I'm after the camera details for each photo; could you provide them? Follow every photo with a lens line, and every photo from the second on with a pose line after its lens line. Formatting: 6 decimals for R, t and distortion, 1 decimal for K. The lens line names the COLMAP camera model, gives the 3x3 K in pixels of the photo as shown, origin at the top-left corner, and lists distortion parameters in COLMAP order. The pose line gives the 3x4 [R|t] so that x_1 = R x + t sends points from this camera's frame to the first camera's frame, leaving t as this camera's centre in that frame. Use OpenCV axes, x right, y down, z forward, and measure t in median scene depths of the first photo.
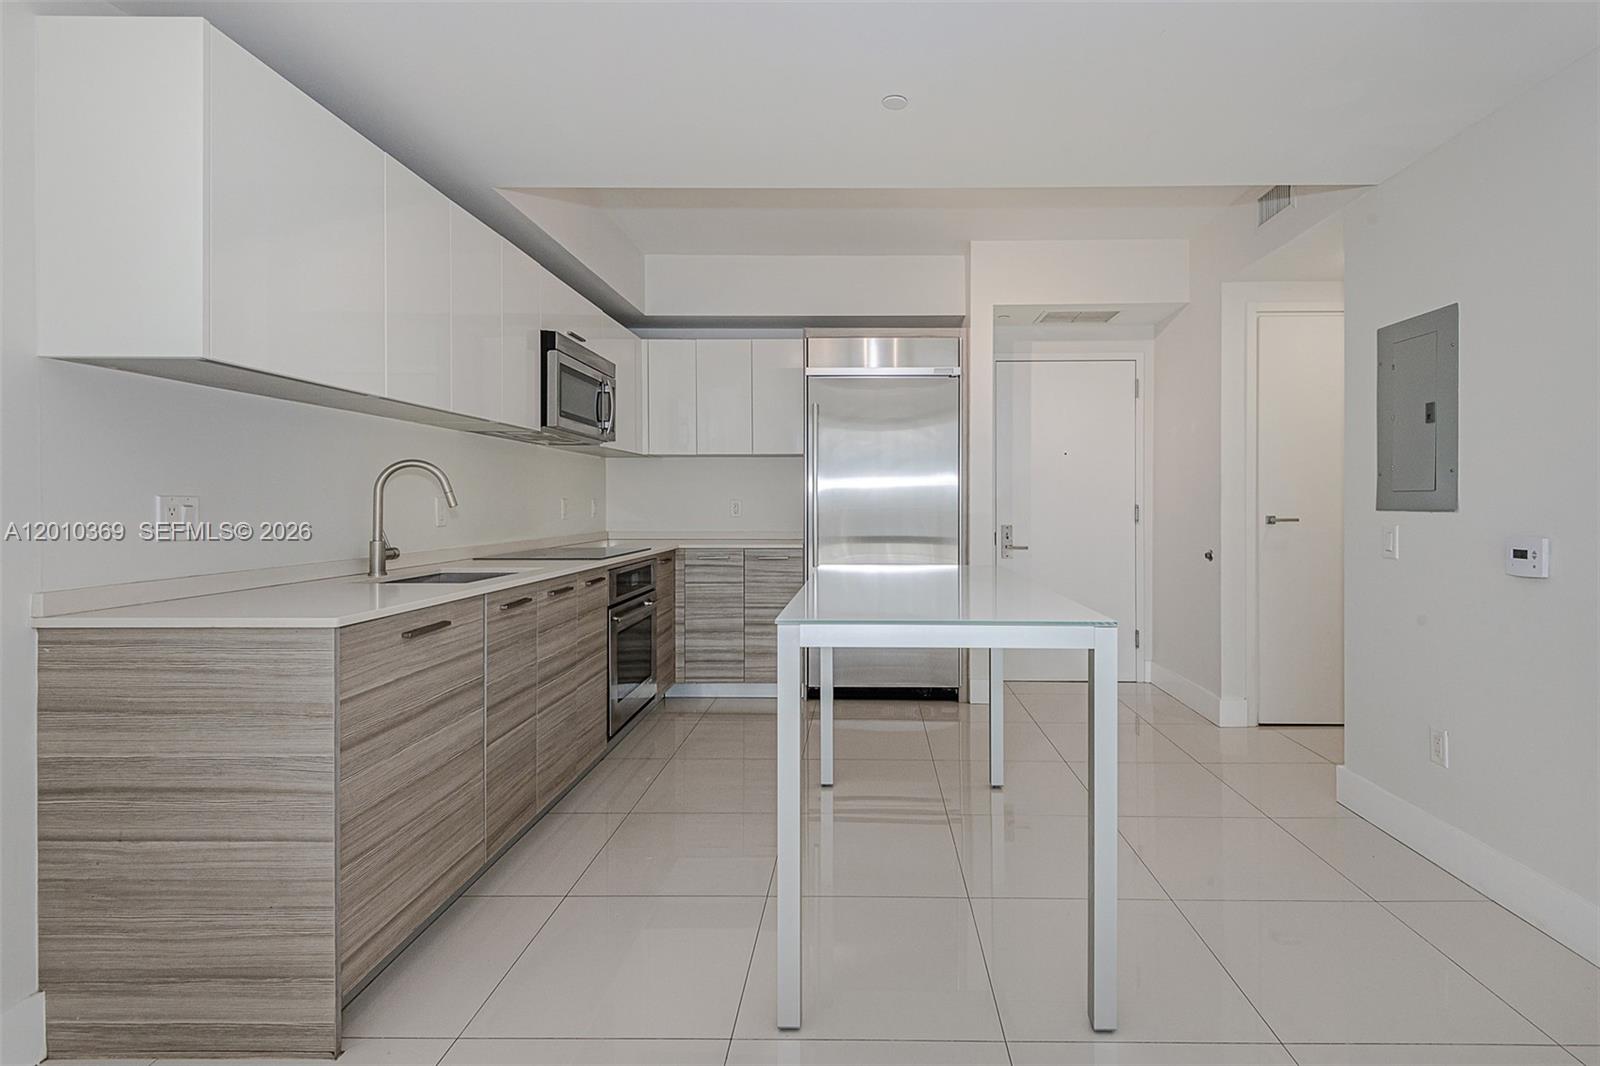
lens RADIAL K [[773.3, 0, 854.8], [0, 773.3, 502.3], [0, 0, 1]] dist [0.014046, -0.001226]
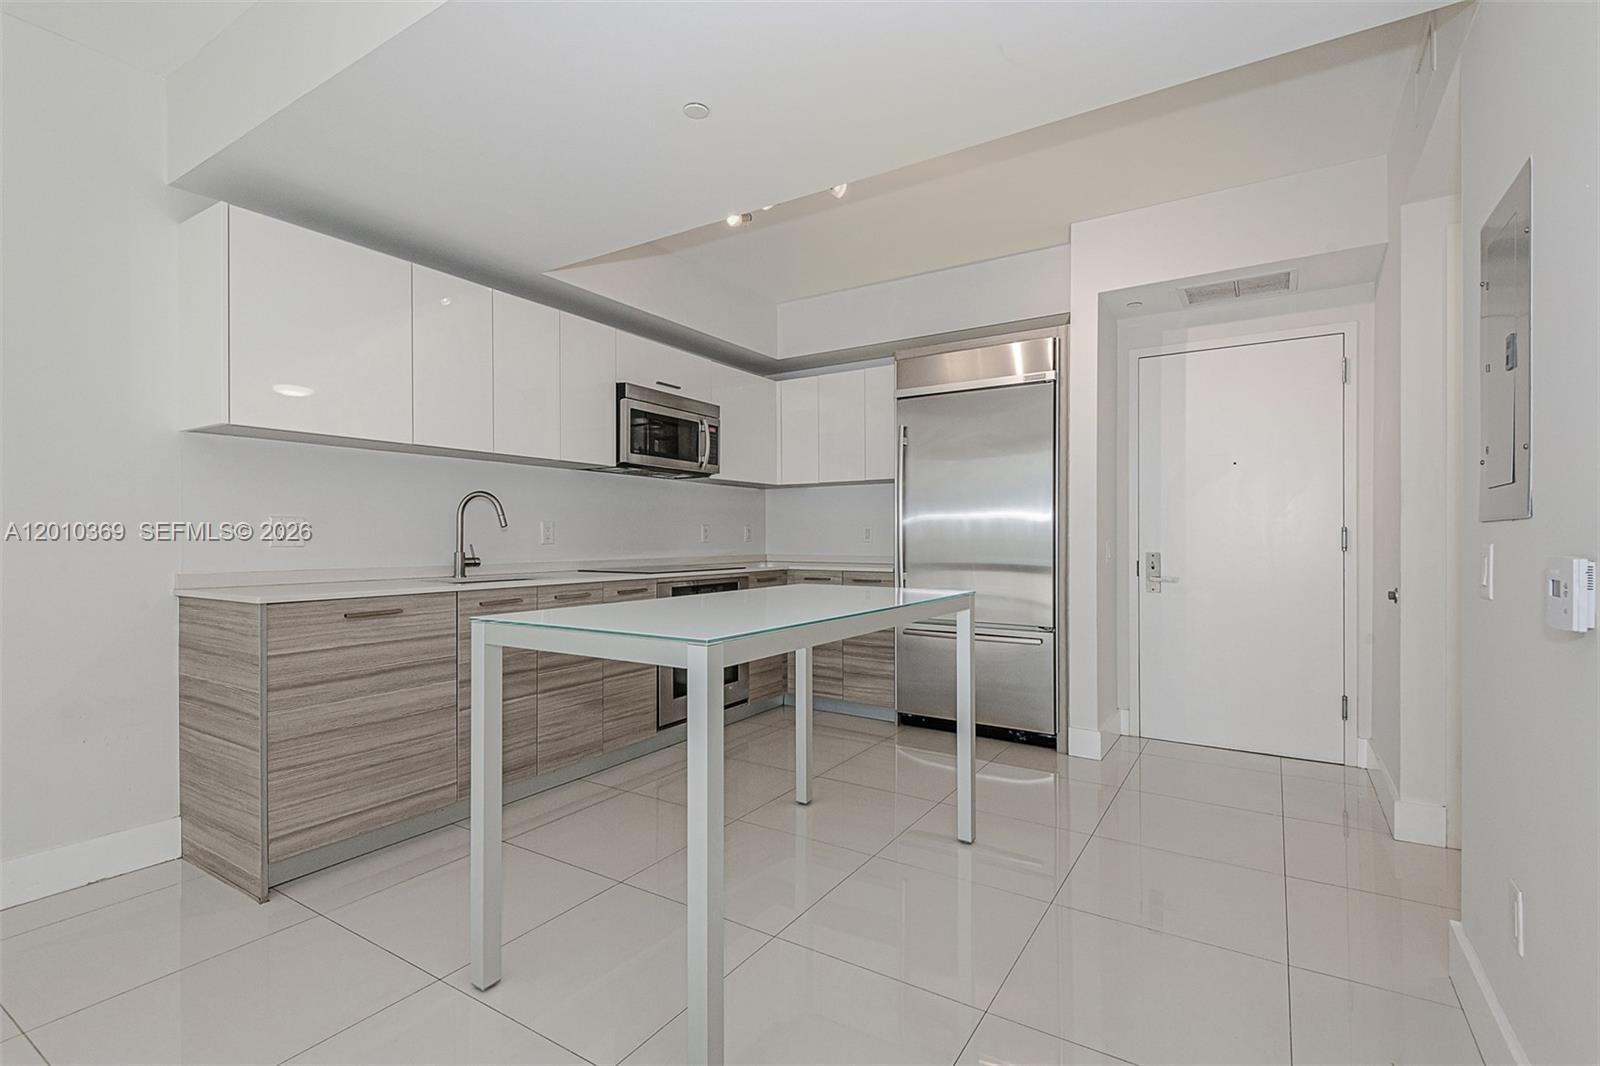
lens RADIAL K [[740.0, 0, 790.5], [0, 740.0, 538.8], [0, 0, 1]] dist [0.041709, -0.019338]
pose [[0.853263, 0.000687, -0.521480, 0.543796], [0.000774, 0.999996, 0.002584, 0.023100], [0.521480, -0.002608, 0.853259, 0.198766]]
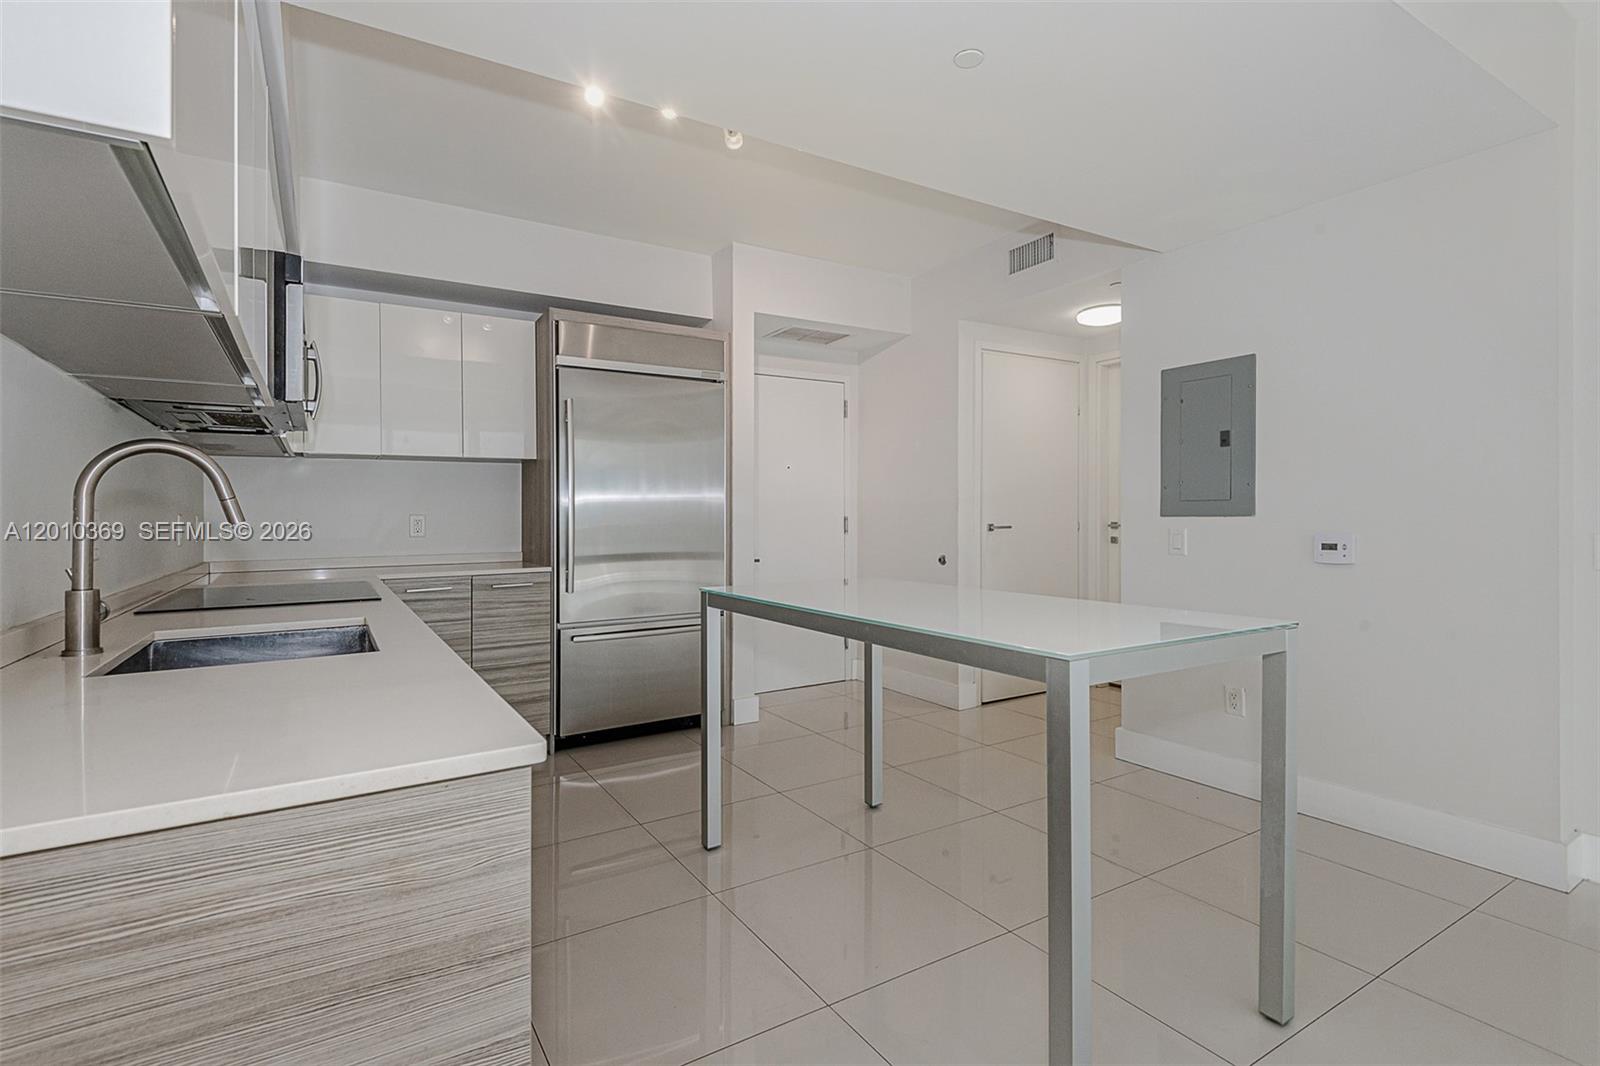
lens RADIAL K [[740.0, 0, 785.1], [0, 740.0, 514.4], [0, 0, 1]] dist [0.041709, -0.019338]
pose [[0.851511, -0.007167, 0.524287, -0.475471], [0.010368, 0.999941, -0.003170, 0.004689], [-0.524234, 0.008135, 0.851535, 0.313957]]
